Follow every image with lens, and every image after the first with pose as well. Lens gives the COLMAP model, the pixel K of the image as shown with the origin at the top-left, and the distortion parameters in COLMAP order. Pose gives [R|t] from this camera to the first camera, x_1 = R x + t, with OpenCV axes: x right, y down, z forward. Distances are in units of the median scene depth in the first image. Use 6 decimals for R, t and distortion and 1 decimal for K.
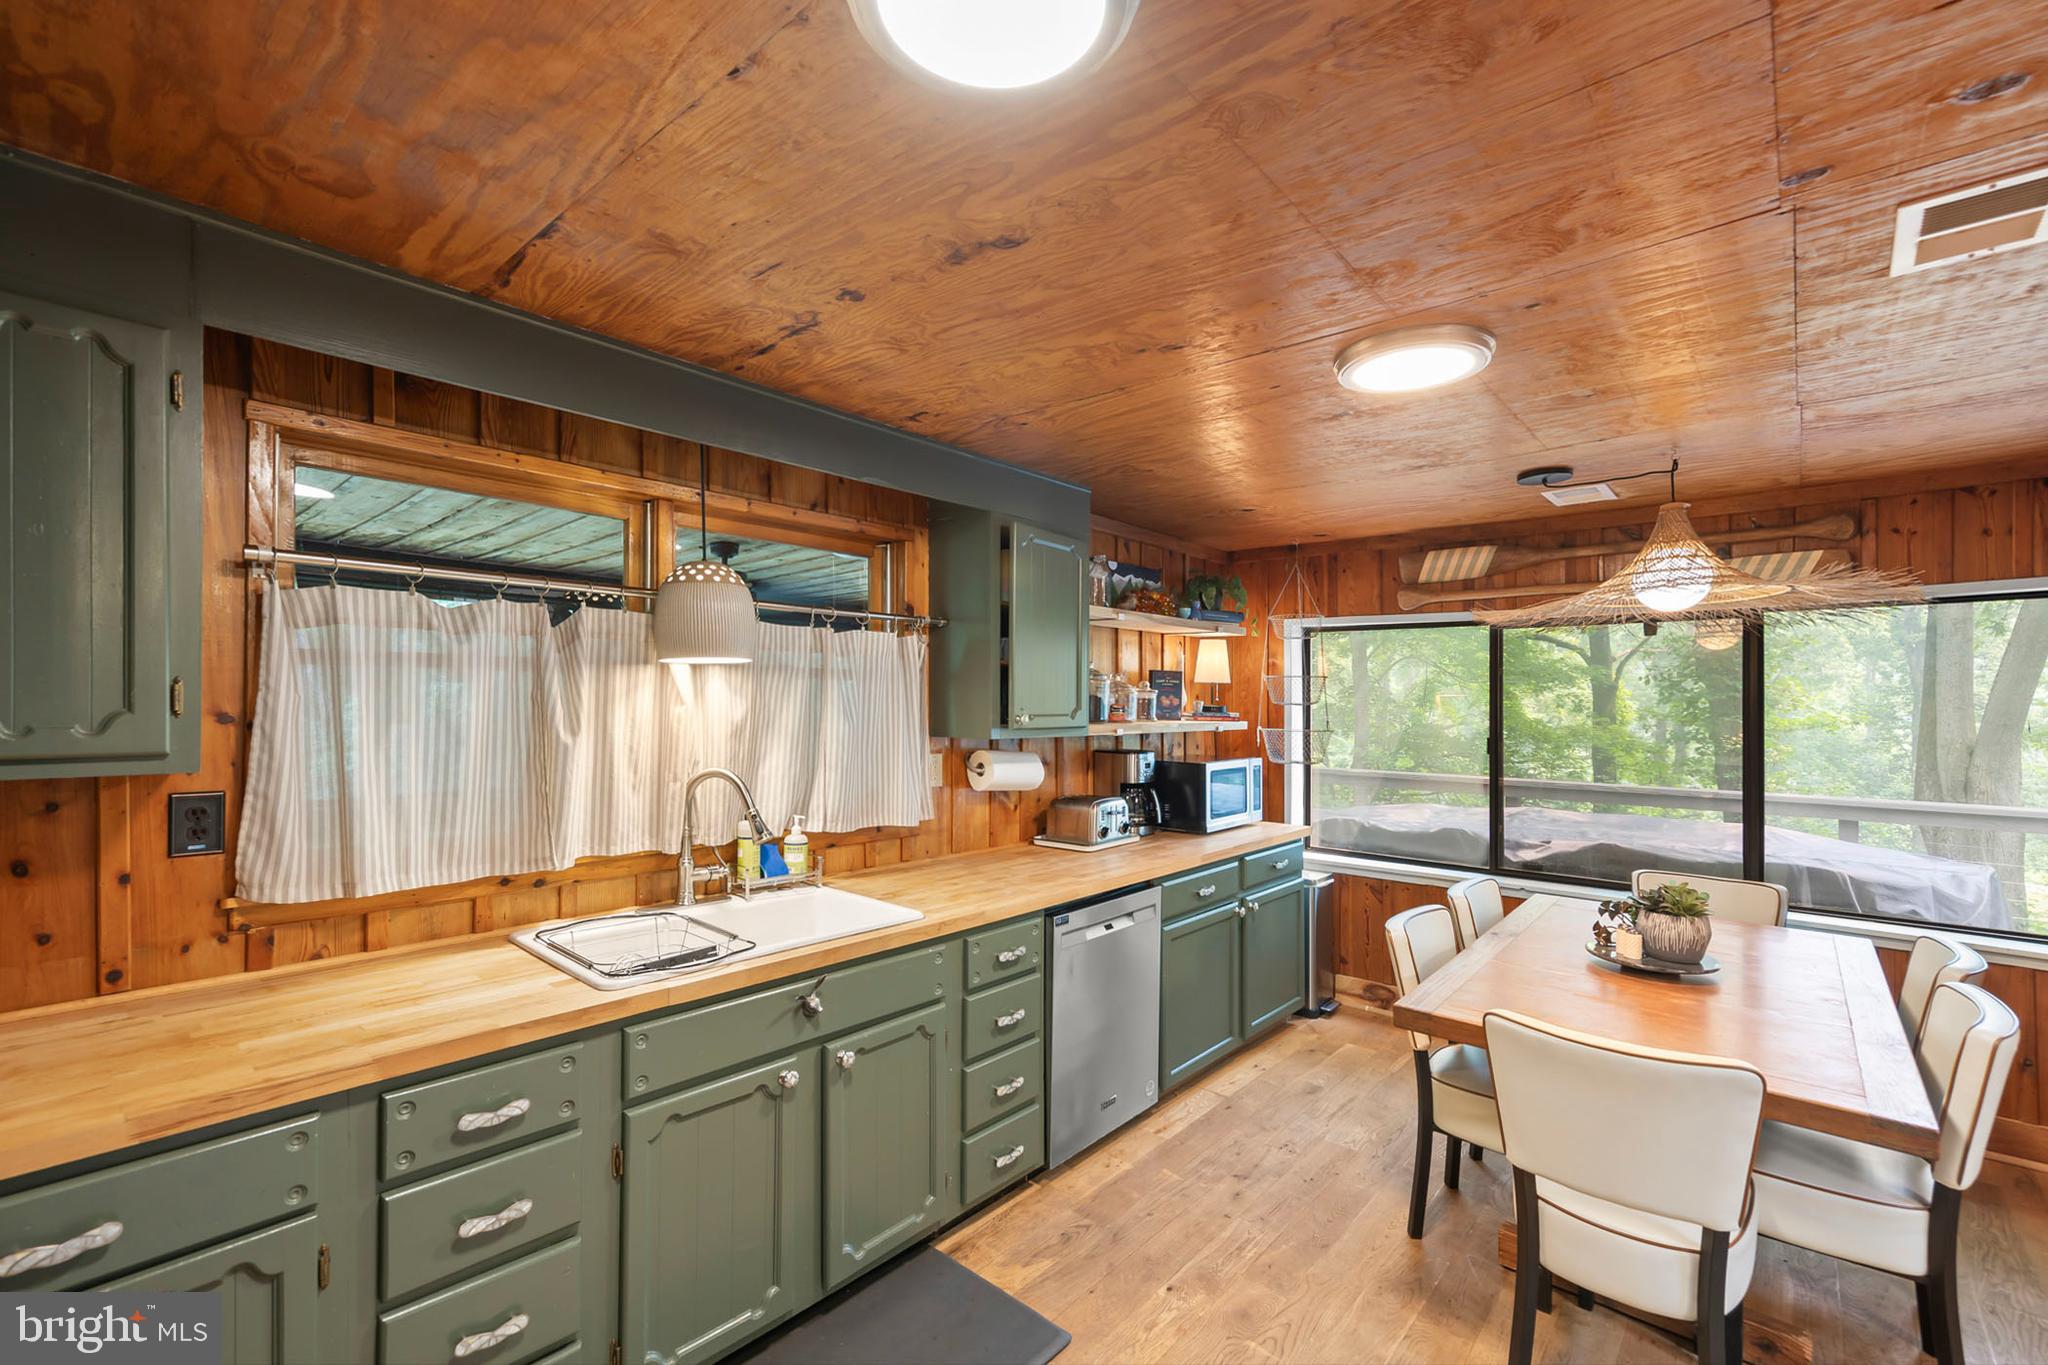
lens RADIAL K [[865.8, 0, 1018.2], [0, 865.8, 703.4], [0, 0, 1]] dist [0.000438, 0.000017]
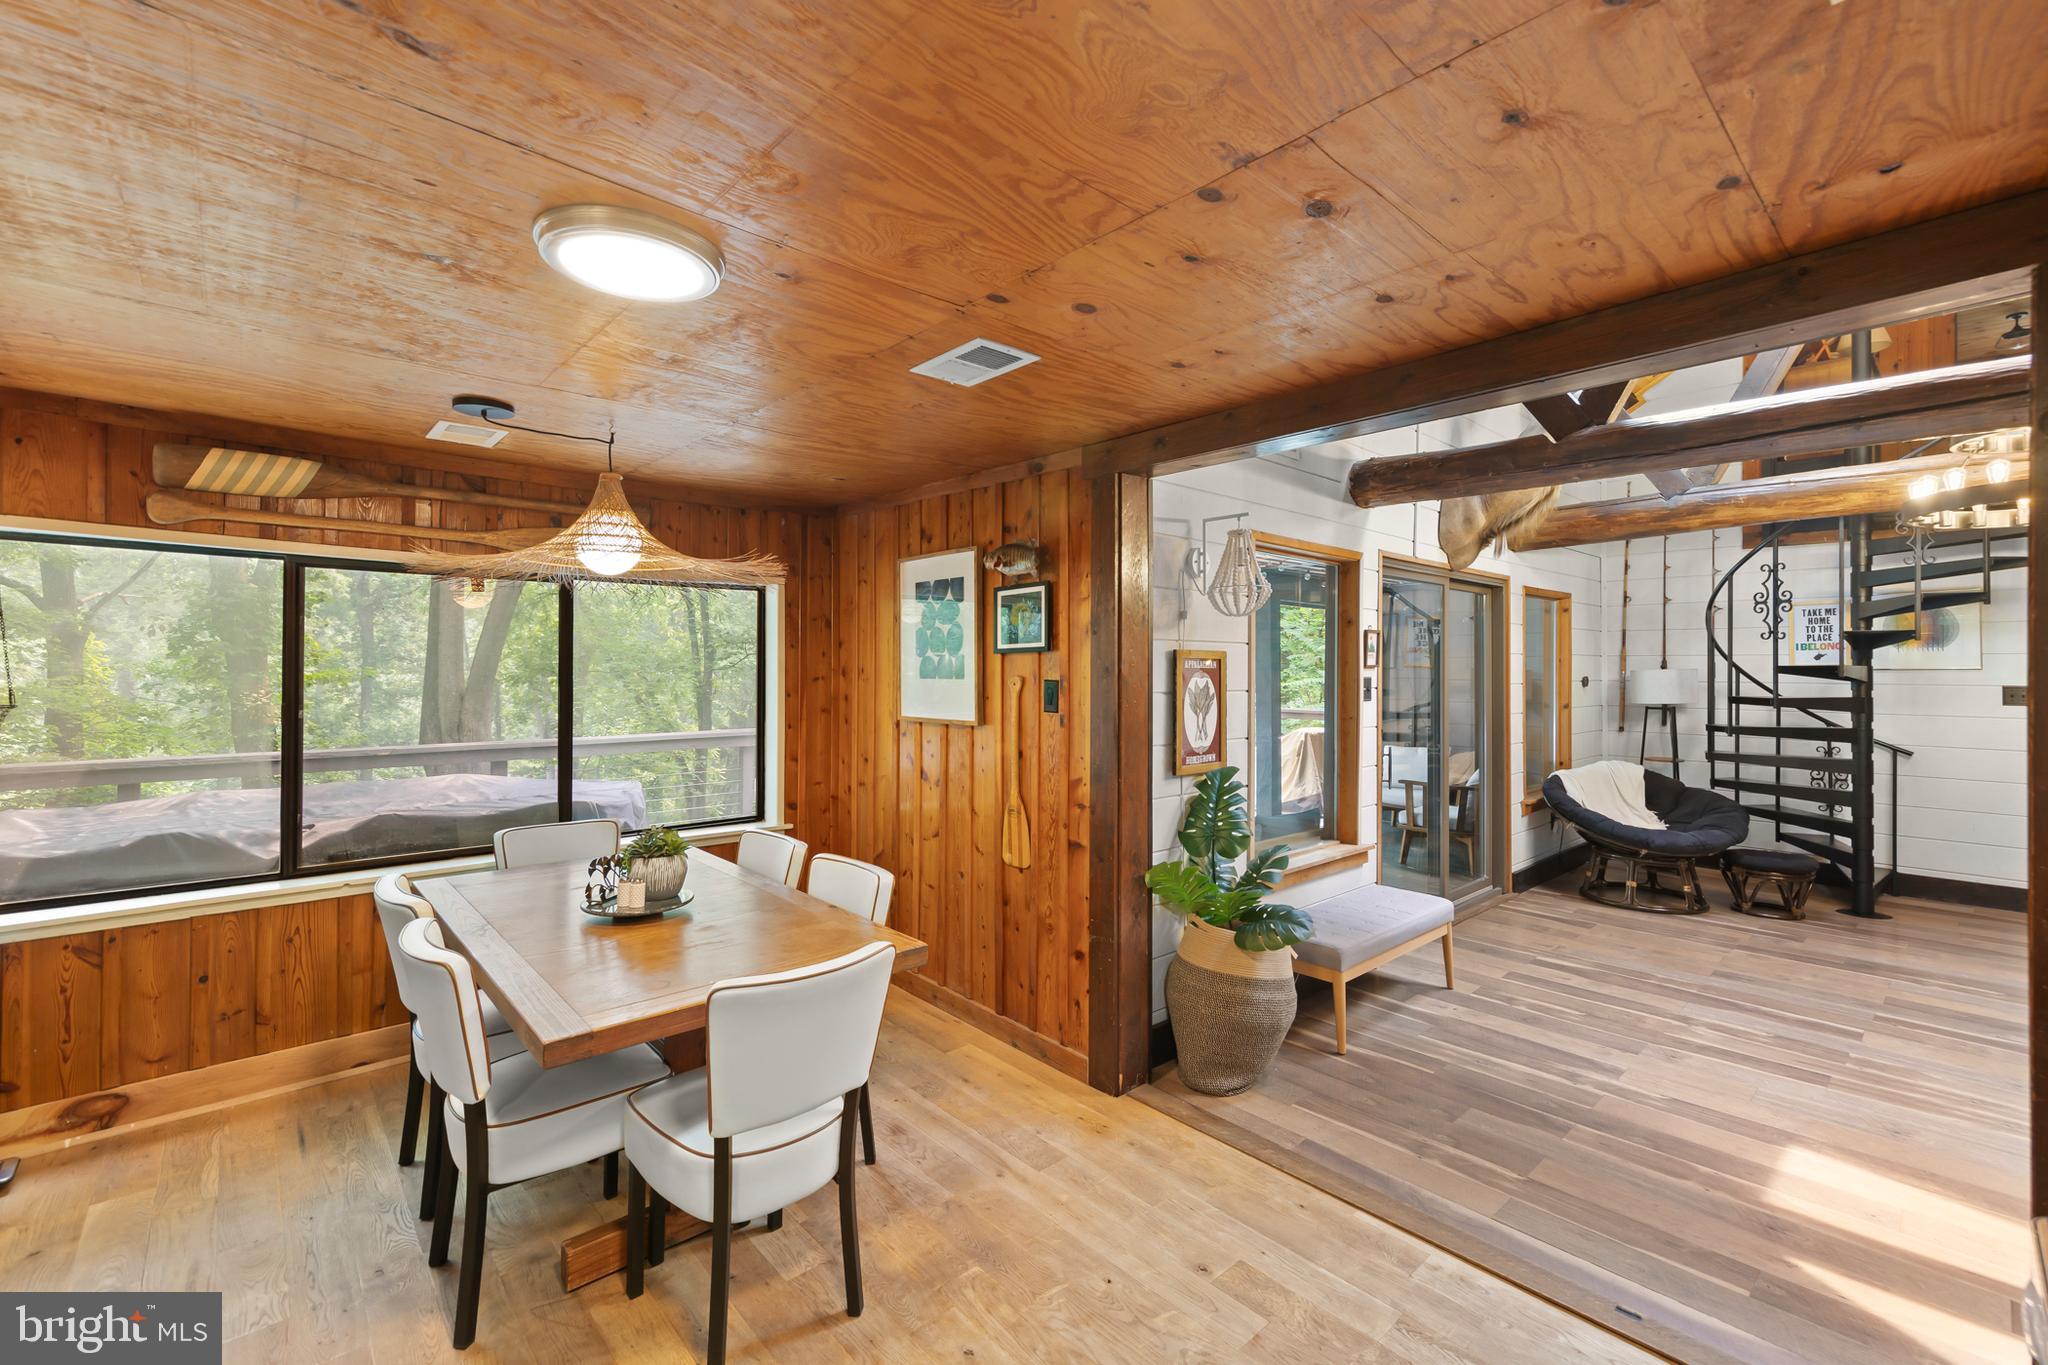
lens RADIAL K [[868.0, 0, 1022.8], [0, 868.0, 655.2], [0, 0, 1]] dist [0.000218, 0.000376]
pose [[0.101722, 0.006608, 0.994791, -0.171120], [-0.004024, 0.999972, -0.006231, -0.002196], [-0.994805, -0.003370, 0.101746, 0.265353]]
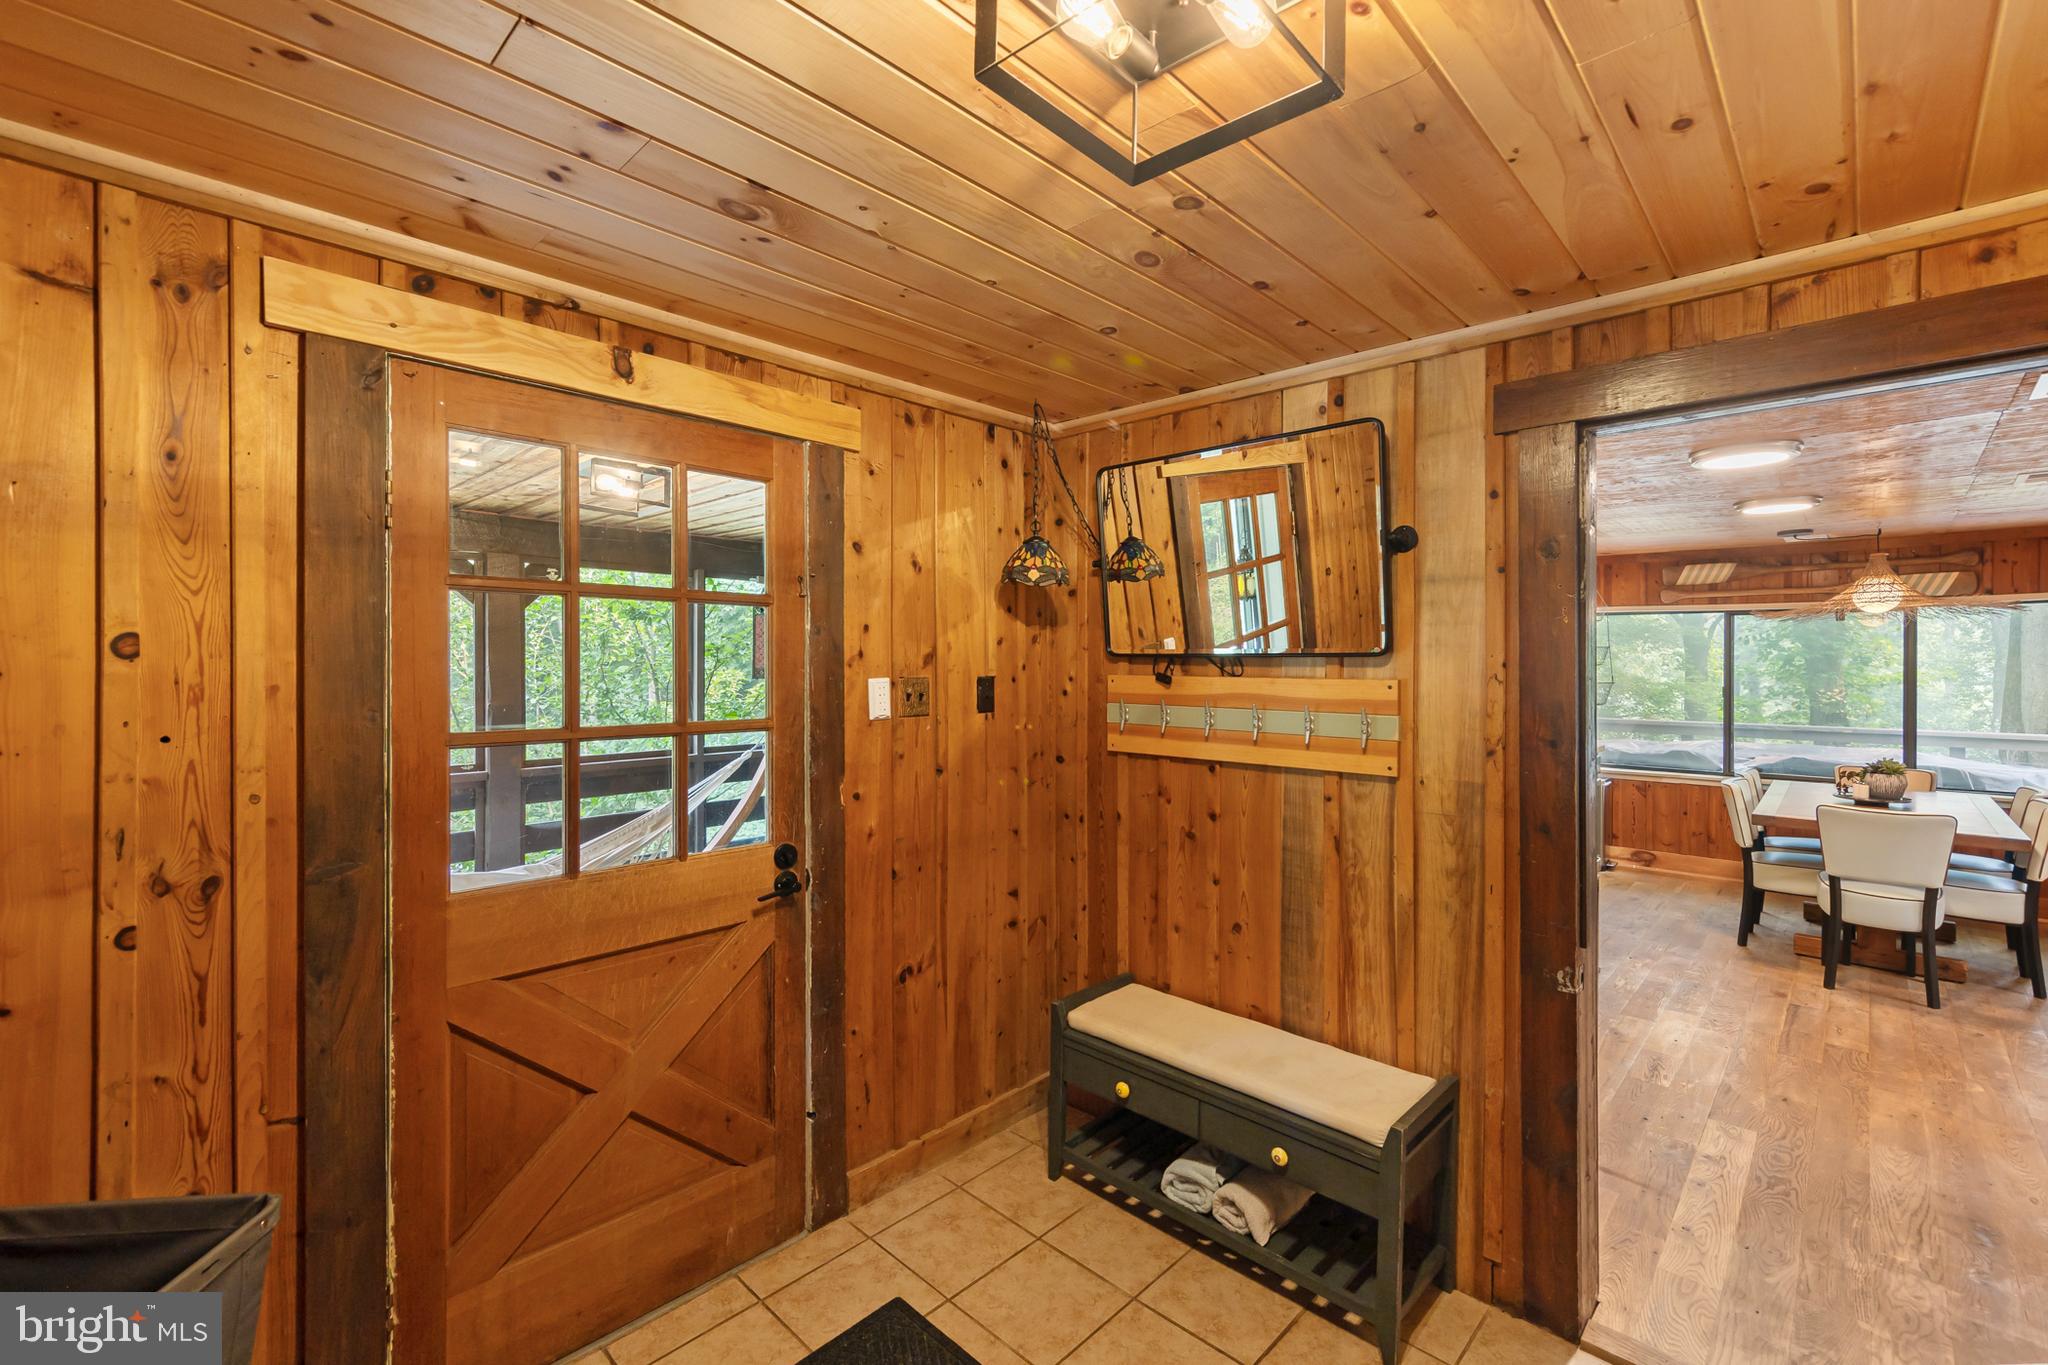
lens RADIAL K [[882.0, 0, 1028.9], [0, 882.0, 671.8], [0, 0, 1]] dist [0.000814, 0.000302]
pose [[0.999625, -0.002989, -0.027205, -0.656423], [0.003286, 0.999936, 0.010871, -0.007544], [0.027171, -0.010957, 0.999571, -0.604492]]
